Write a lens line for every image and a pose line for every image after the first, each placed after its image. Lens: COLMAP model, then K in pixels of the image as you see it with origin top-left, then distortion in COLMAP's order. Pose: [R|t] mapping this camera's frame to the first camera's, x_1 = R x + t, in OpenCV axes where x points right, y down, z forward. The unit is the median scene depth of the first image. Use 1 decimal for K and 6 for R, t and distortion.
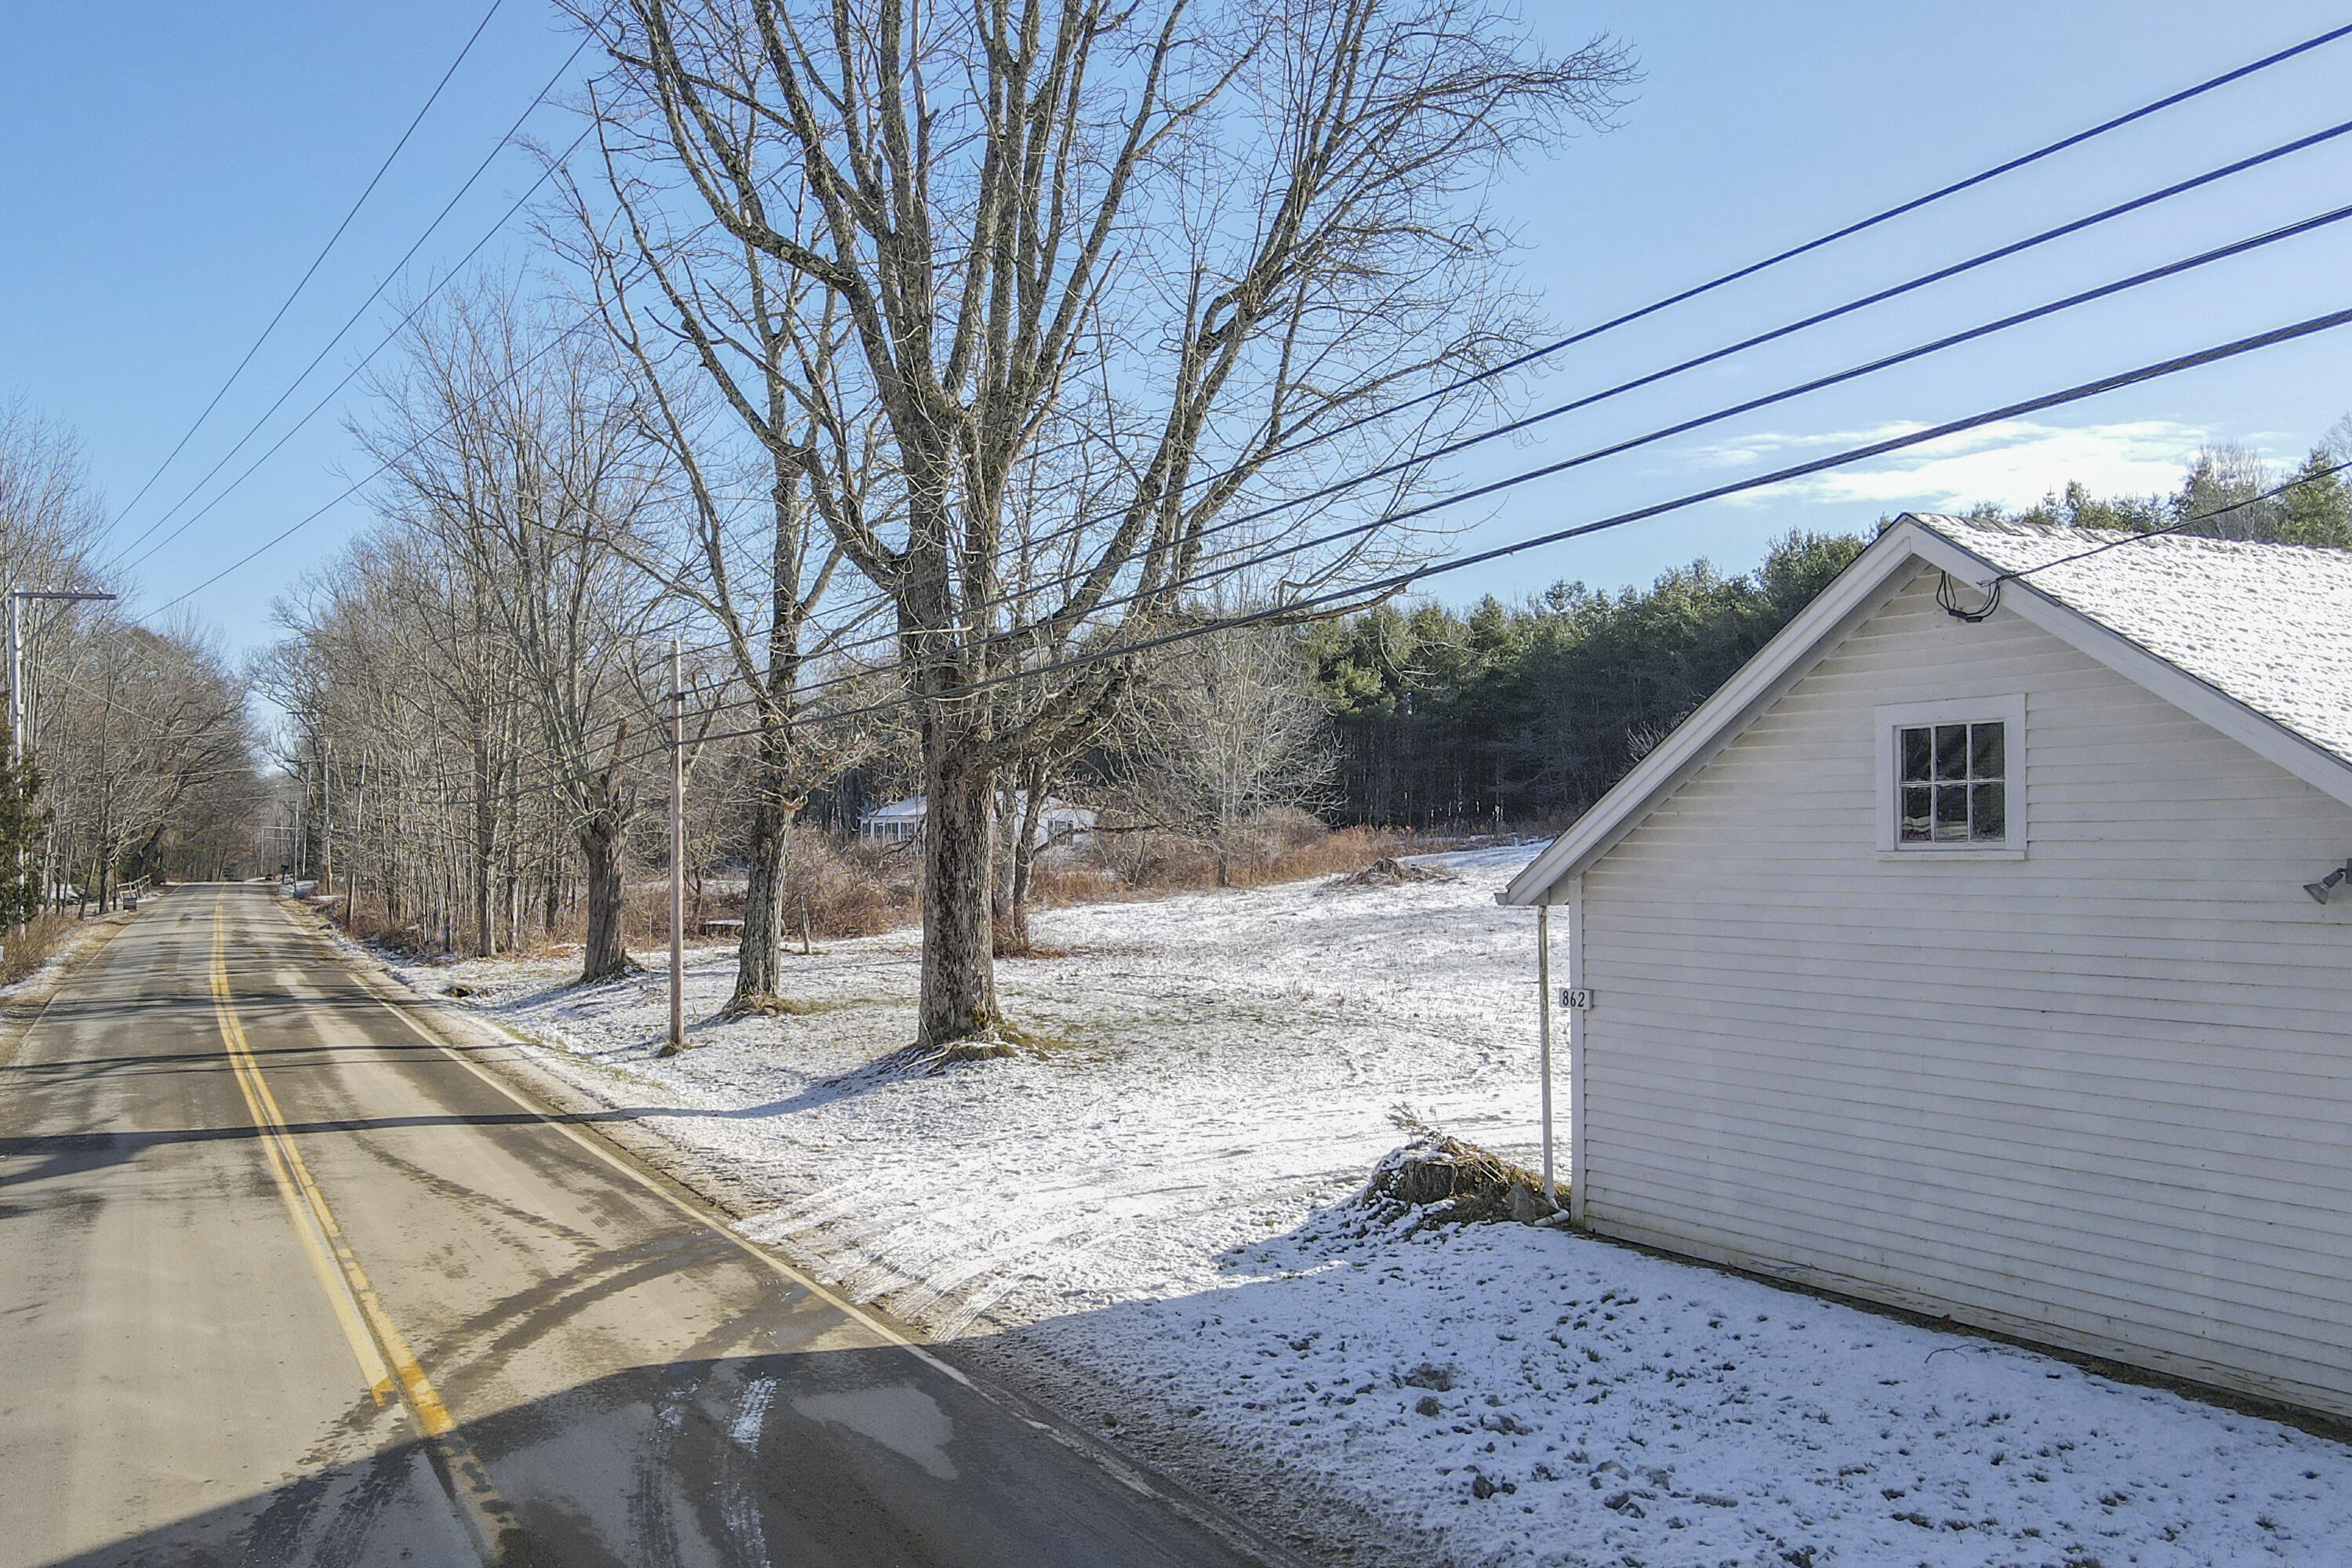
lens RADIAL K [[2044.8, 0, 1176.0], [0, 2044.8, 784.0], [0, 0, 1]] dist [0.008640, 0.006283]
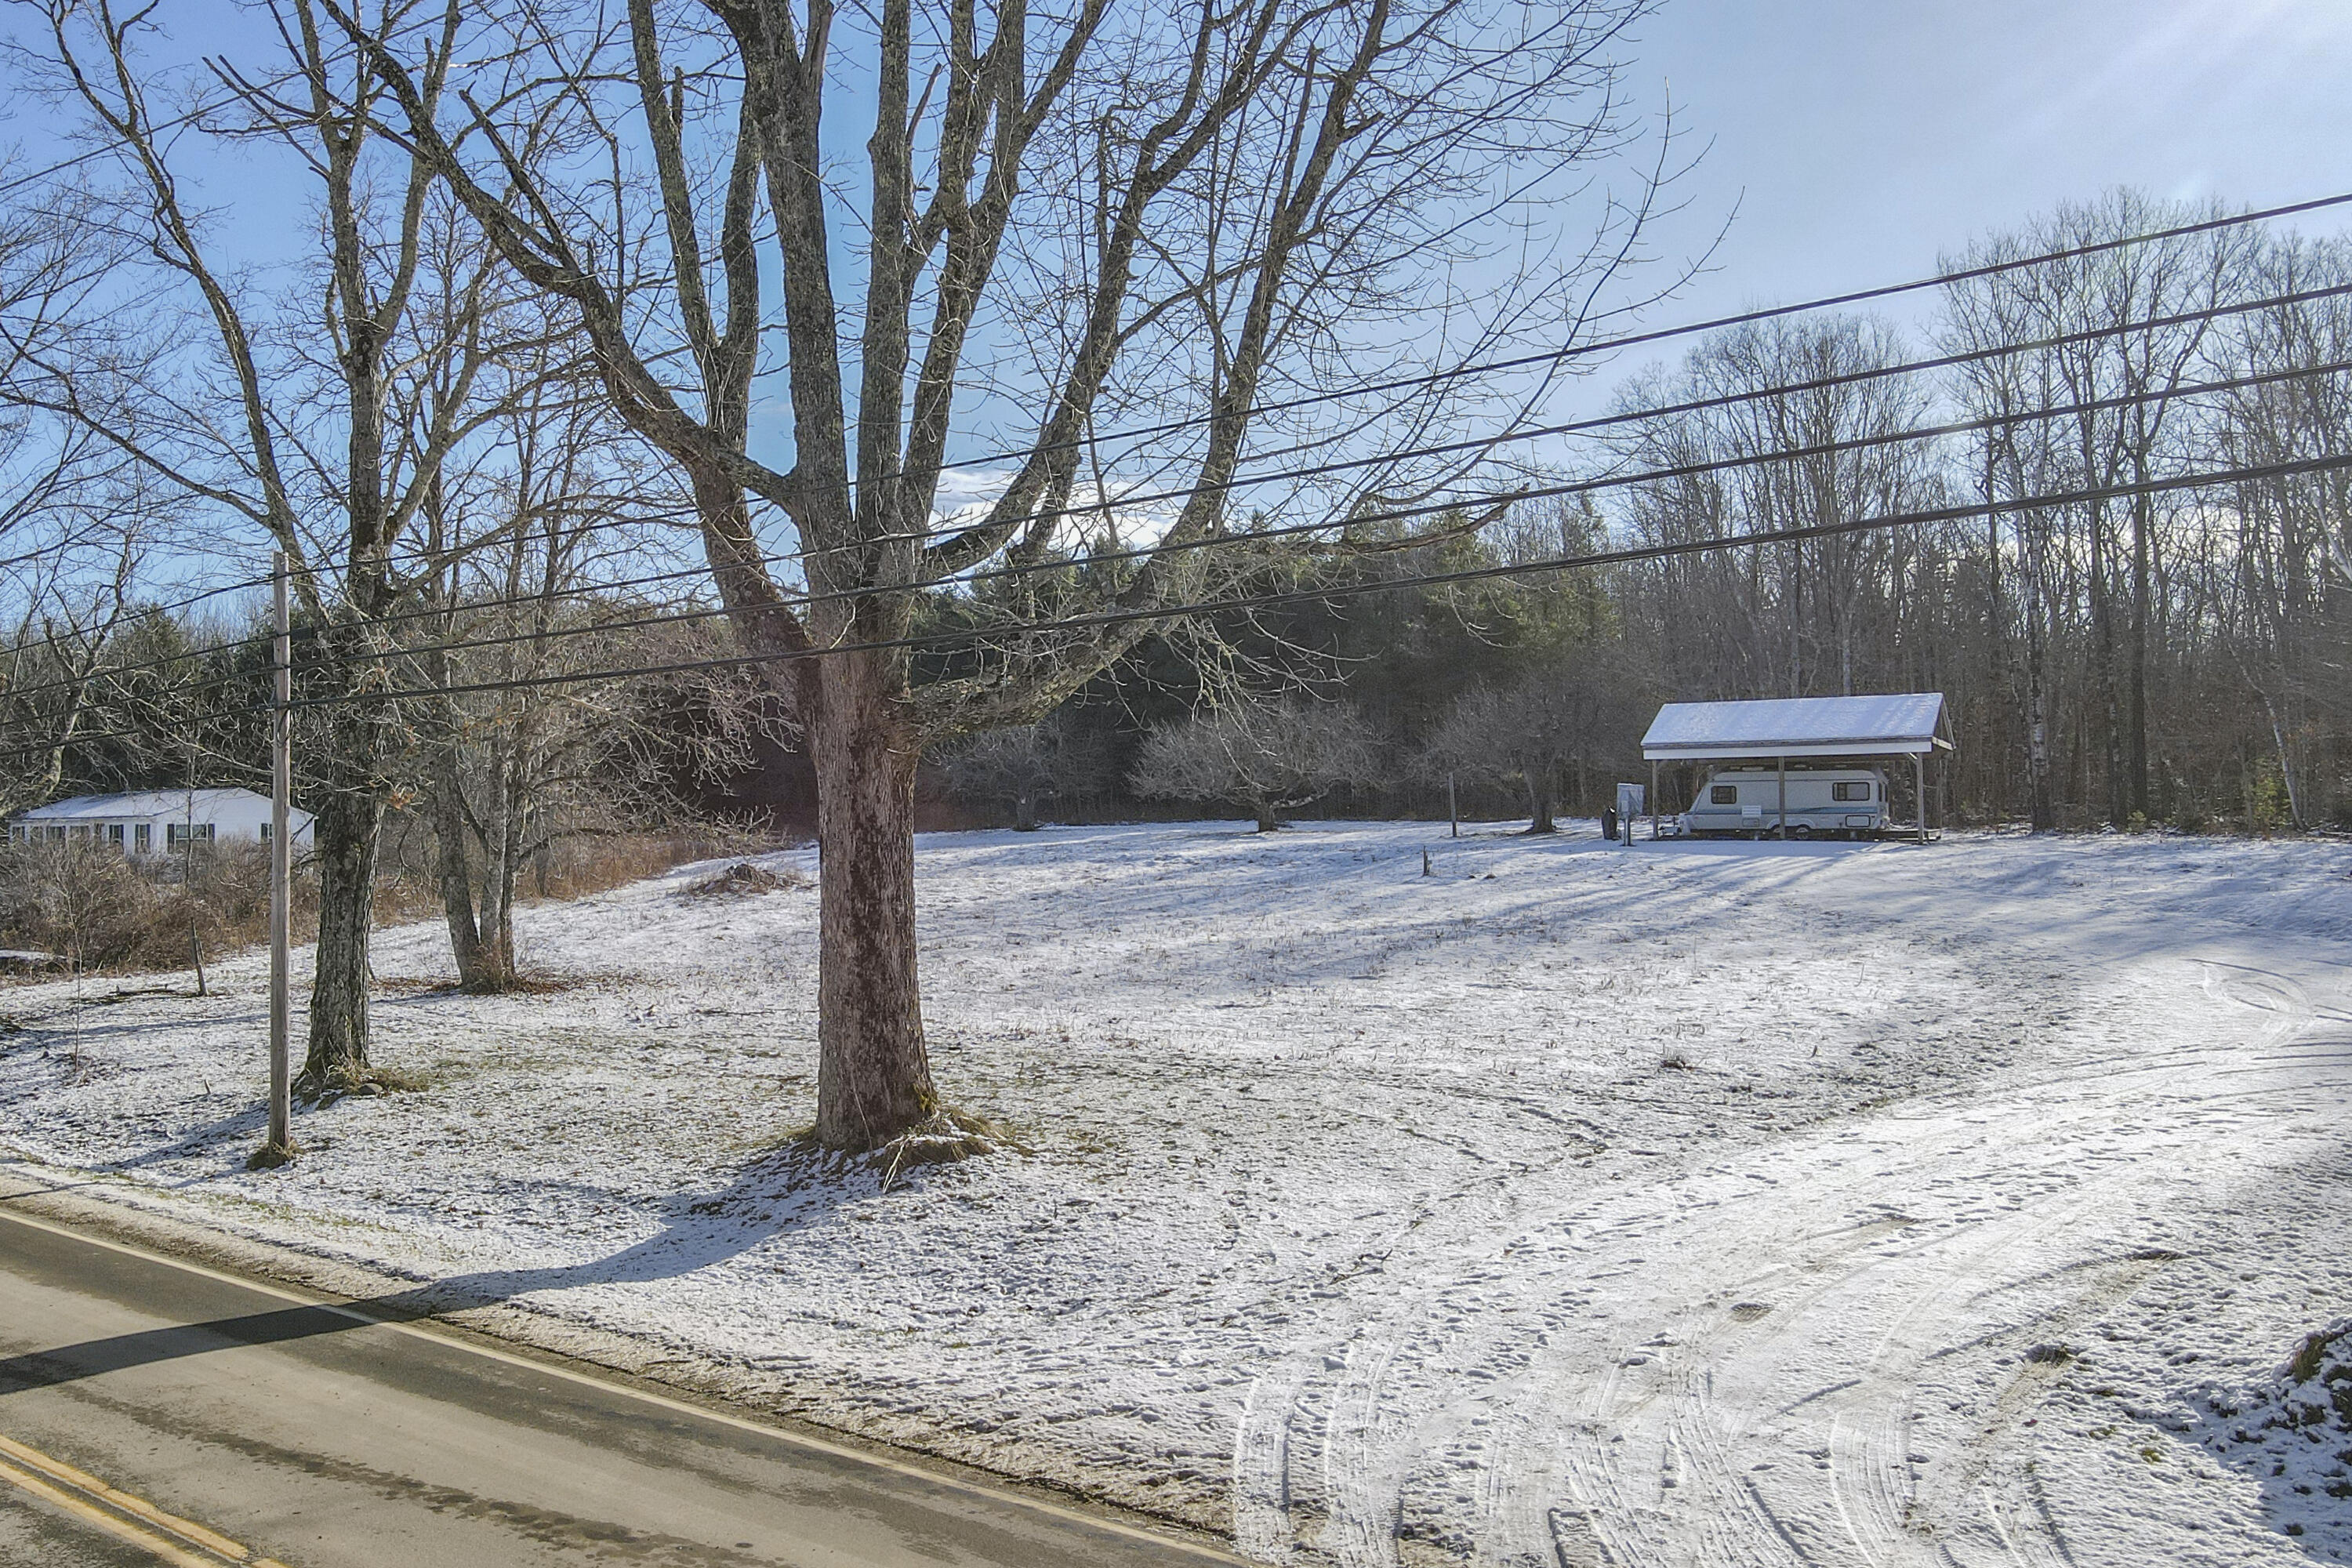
lens RADIAL K [[2044.8, 0, 1176.0], [0, 2044.8, 784.0], [0, 0, 1]] dist [0.008640, 0.006283]
pose [[0.924934, 0.009001, 0.380022, -0.278224], [-0.008186, 0.999959, -0.003761, 0.008713], [-0.380040, 0.000368, 0.924970, 0.316796]]
